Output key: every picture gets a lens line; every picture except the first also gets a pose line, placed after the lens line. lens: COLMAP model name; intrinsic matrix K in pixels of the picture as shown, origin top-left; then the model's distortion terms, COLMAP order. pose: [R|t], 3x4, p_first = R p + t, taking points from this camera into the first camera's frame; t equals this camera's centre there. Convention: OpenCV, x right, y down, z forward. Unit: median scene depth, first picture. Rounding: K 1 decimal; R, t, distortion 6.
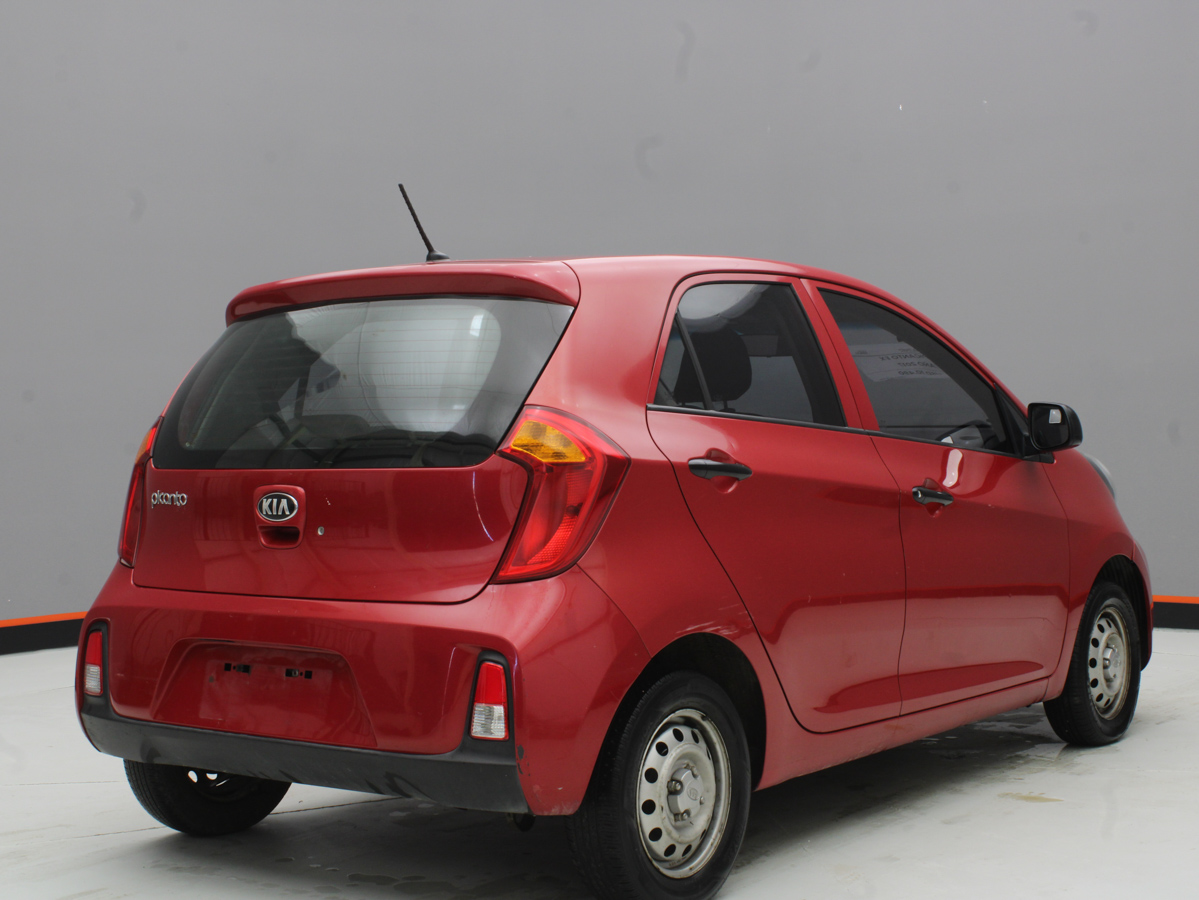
lens RADIAL K [[1769.9, 0, 605.8], [0, 1769.9, 435.3], [0, 0, 1]] dist [-0.001386, 0.000000]
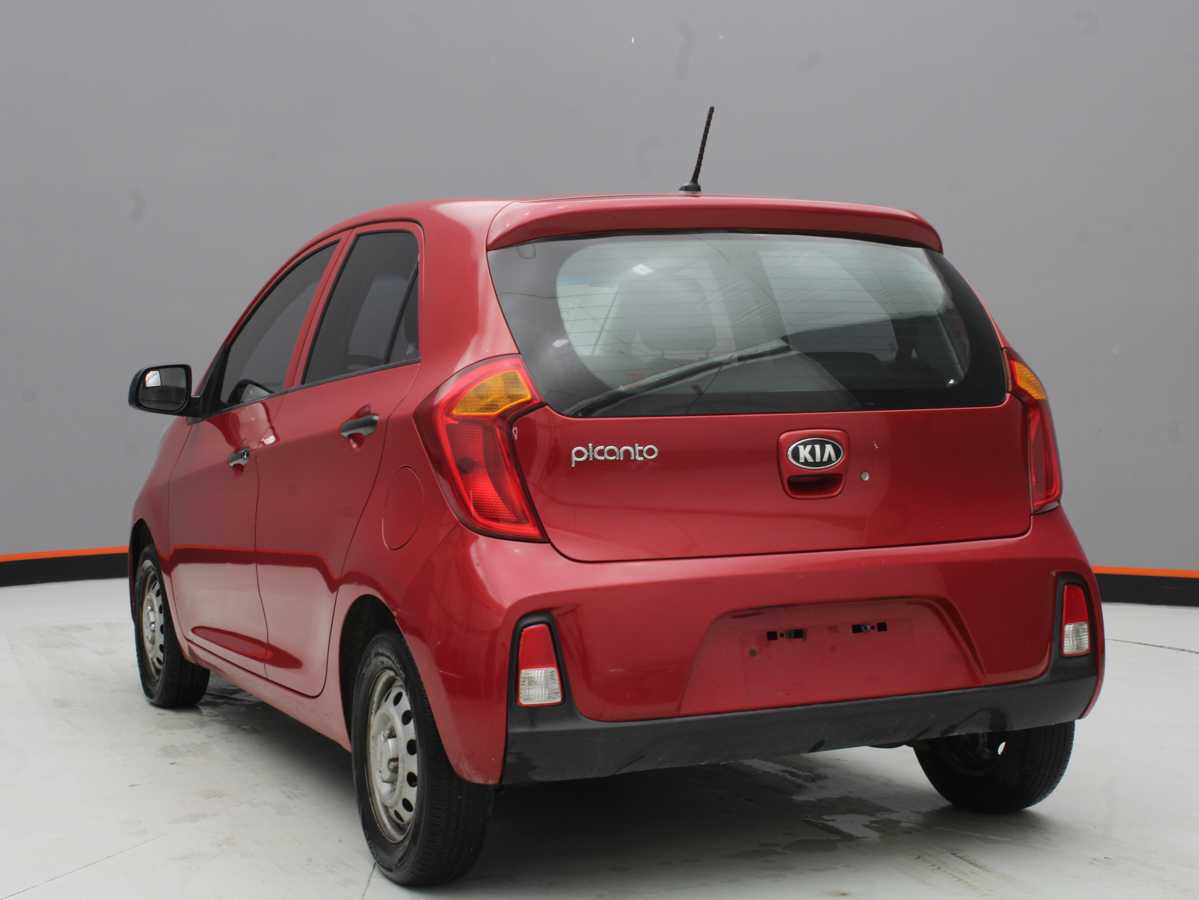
lens RADIAL K [[1903.1, 0, 603.5], [0, 1903.1, 458.1], [0, 0, 1]] dist [-0.020441, 0.000000]
pose [[0.483613, -0.022948, 0.874981, -1.105258], [0.010841, 0.999737, 0.020228, 0.021846], [-0.875215, -0.000297, 0.483735, 0.621207]]
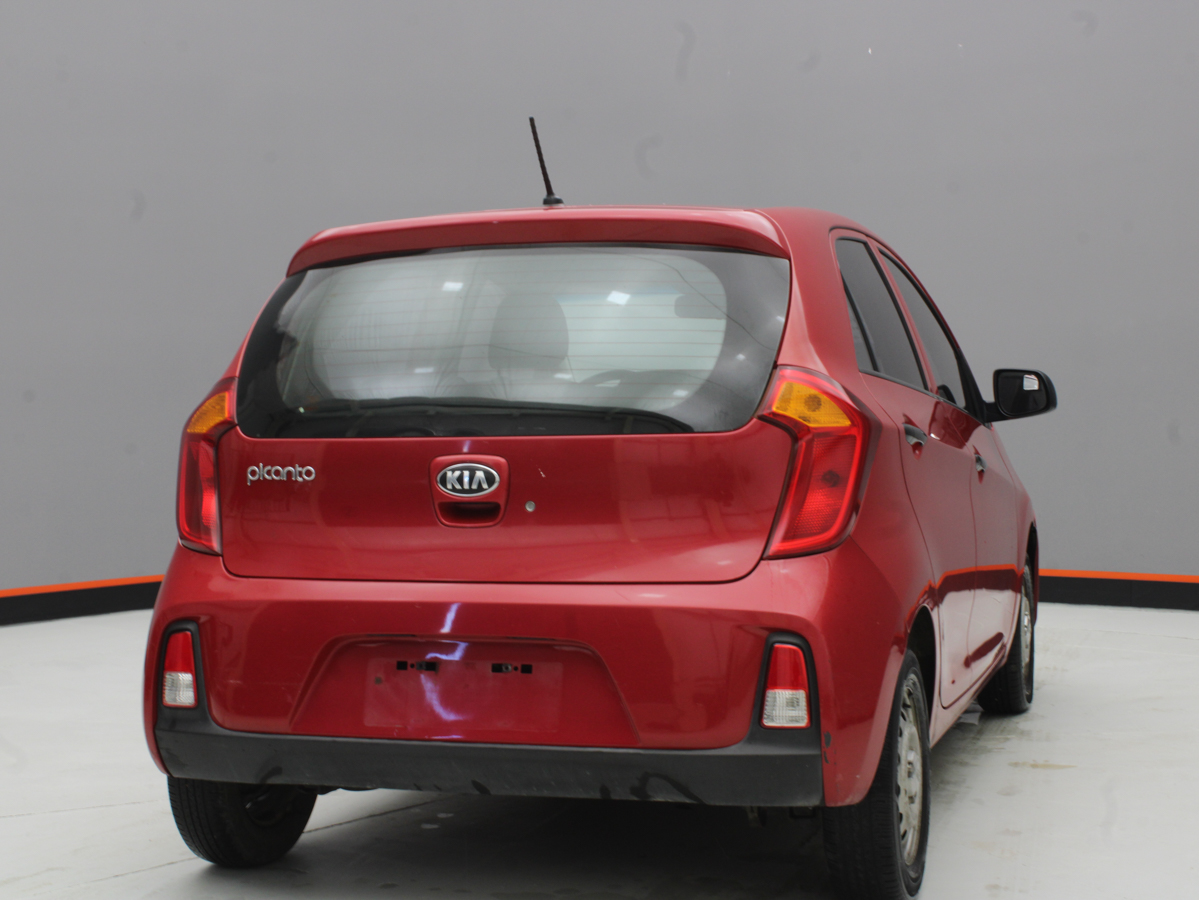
lens RADIAL K [[1903.1, 0, 606.9], [0, 1903.1, 425.1], [0, 0, 1]] dist [-0.020441, 0.000000]
pose [[0.944077, -0.003424, 0.329708, -0.432232], [0.000791, 0.999967, 0.008121, 0.005780], [-0.329725, -0.007406, 0.944048, 0.089129]]
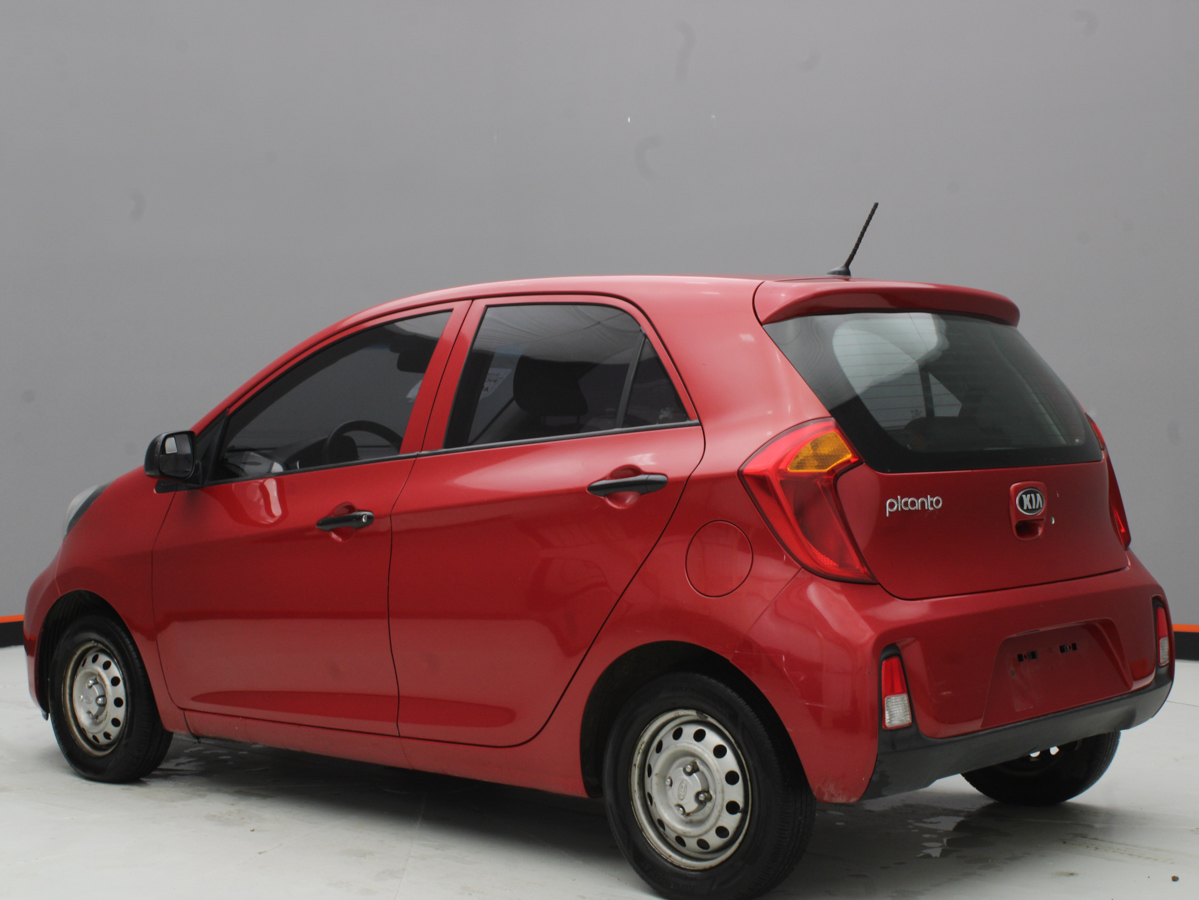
lens RADIAL K [[1840.2, 0, 590.1], [0, 1840.2, 457.4], [0, 0, 1]] dist [-0.035688, 0.000000]
pose [[0.114726, 0.005895, 0.993380, -1.336586], [0.025304, 0.999641, -0.008854, 0.016601], [-0.993075, 0.026153, 0.114535, 1.141826]]
